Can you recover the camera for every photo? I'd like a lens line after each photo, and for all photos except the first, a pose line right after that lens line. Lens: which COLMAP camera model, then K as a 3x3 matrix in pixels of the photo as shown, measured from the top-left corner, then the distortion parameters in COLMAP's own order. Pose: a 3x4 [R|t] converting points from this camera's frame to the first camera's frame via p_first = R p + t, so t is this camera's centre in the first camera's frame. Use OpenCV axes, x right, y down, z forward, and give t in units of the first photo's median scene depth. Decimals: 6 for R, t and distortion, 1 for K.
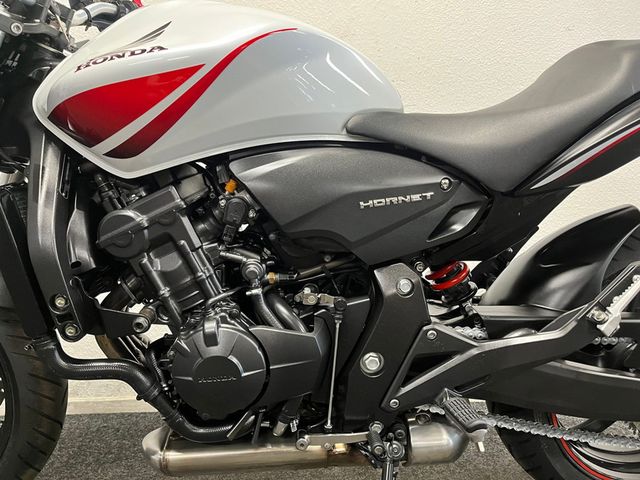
lens RADIAL K [[488.0, 0, 318.5], [0, 488.0, 240.0], [0, 0, 1]] dist [0.085988, -0.126647]
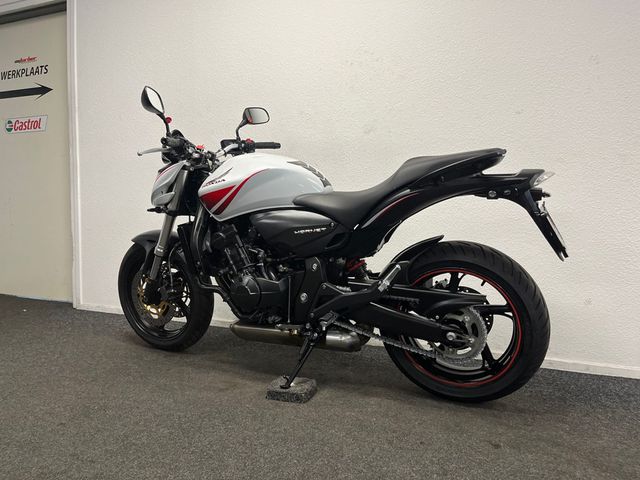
lens RADIAL K [[488.0, 0, 318.5], [0, 488.0, 240.0], [0, 0, 1]] dist [0.085988, -0.126647]
pose [[0.891359, 0.035120, -0.451935, 1.322964], [-0.040715, 0.999167, -0.002658, -0.030786], [0.451465, 0.020770, 0.892047, -1.192667]]
